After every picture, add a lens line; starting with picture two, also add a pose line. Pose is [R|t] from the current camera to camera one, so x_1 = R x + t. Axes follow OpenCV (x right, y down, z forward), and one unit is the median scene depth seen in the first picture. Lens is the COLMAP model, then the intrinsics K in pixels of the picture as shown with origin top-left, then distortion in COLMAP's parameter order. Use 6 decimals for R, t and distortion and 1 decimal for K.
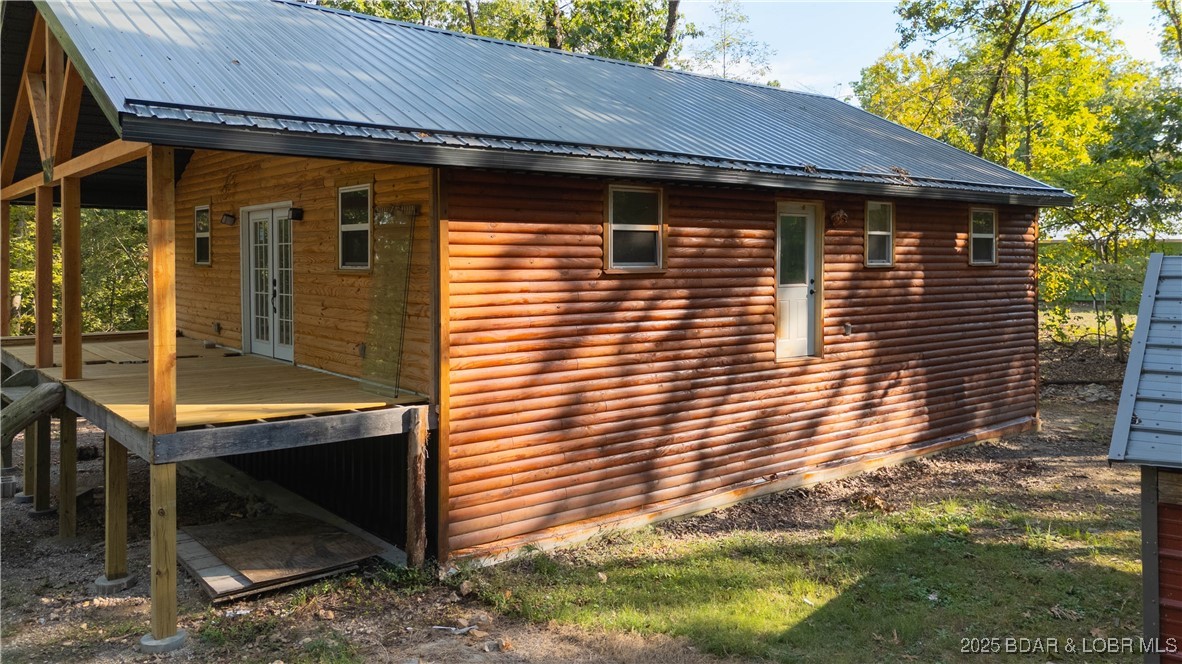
lens RADIAL K [[878.5, 0, 601.0], [0, 878.5, 320.1], [0, 0, 1]] dist [0.048888, -0.025016]
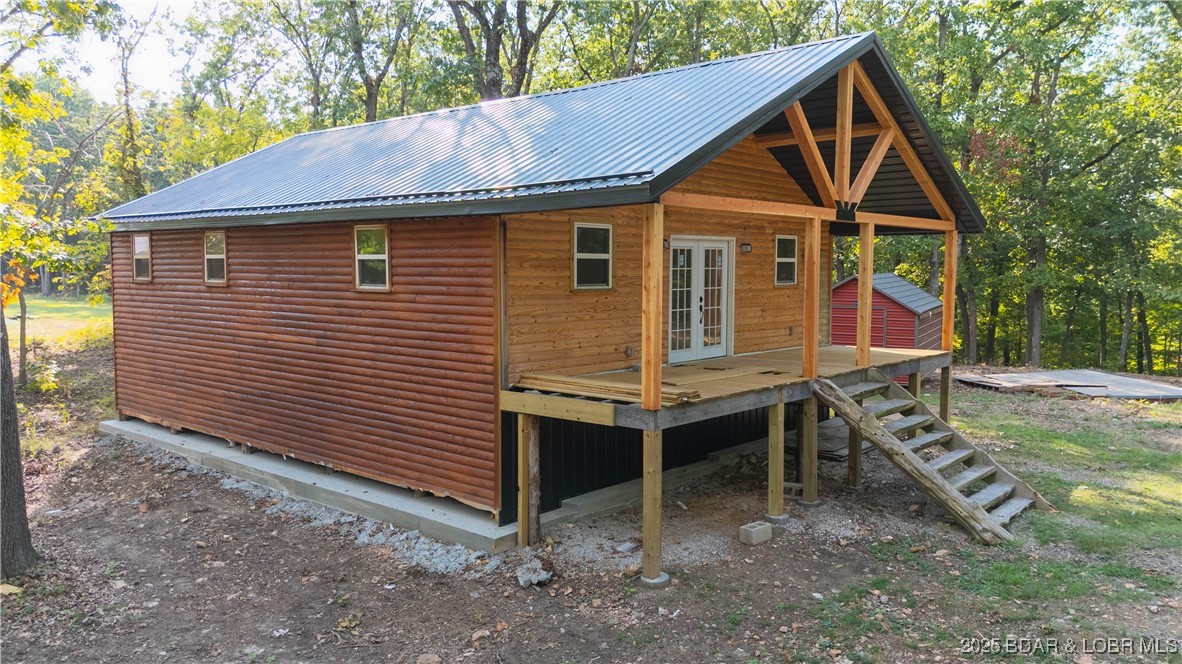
lens RADIAL K [[878.5, 0, 594.3], [0, 878.5, 338.1], [0, 0, 1]] dist [0.048888, -0.025016]
pose [[-0.118287, -0.071301, 0.990416, -1.788518], [0.073445, 0.994058, 0.080335, -0.110021], [-0.990260, 0.082244, -0.112348, 1.455694]]
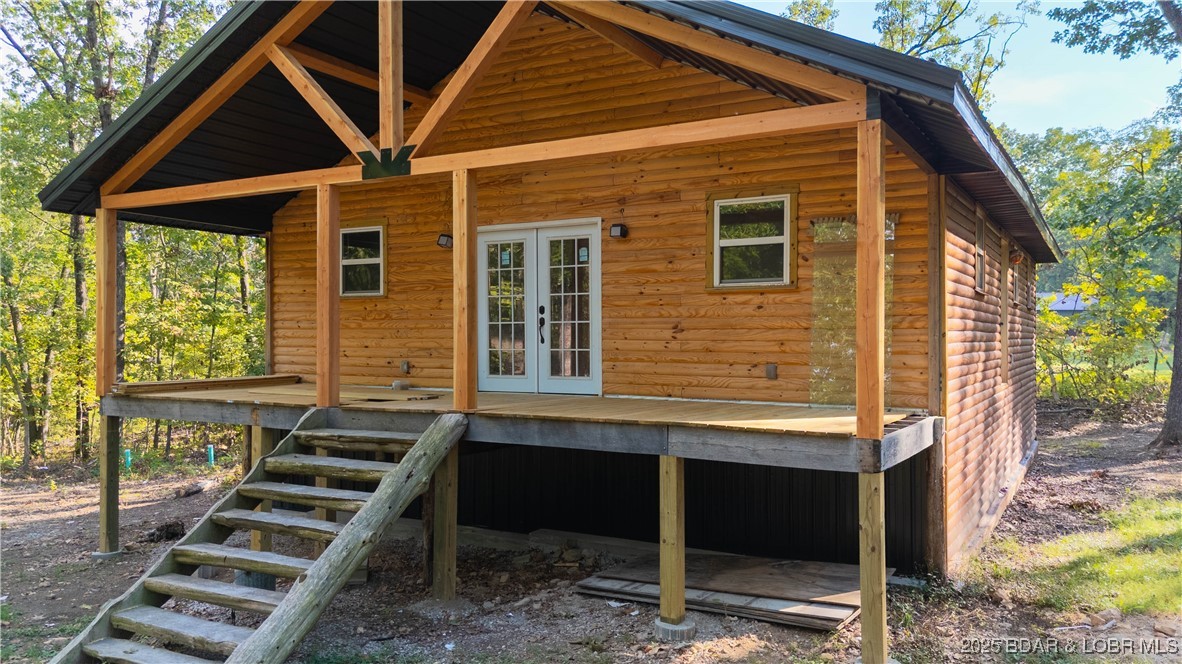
lens RADIAL K [[878.5, 0, 585.4], [0, 878.5, 336.7], [0, 0, 1]] dist [0.048888, -0.025016]
pose [[0.948742, 0.004240, 0.316023, -0.692733], [0.018141, 0.997531, -0.067845, 0.053889], [-0.315531, 0.070100, 0.946322, 0.155488]]
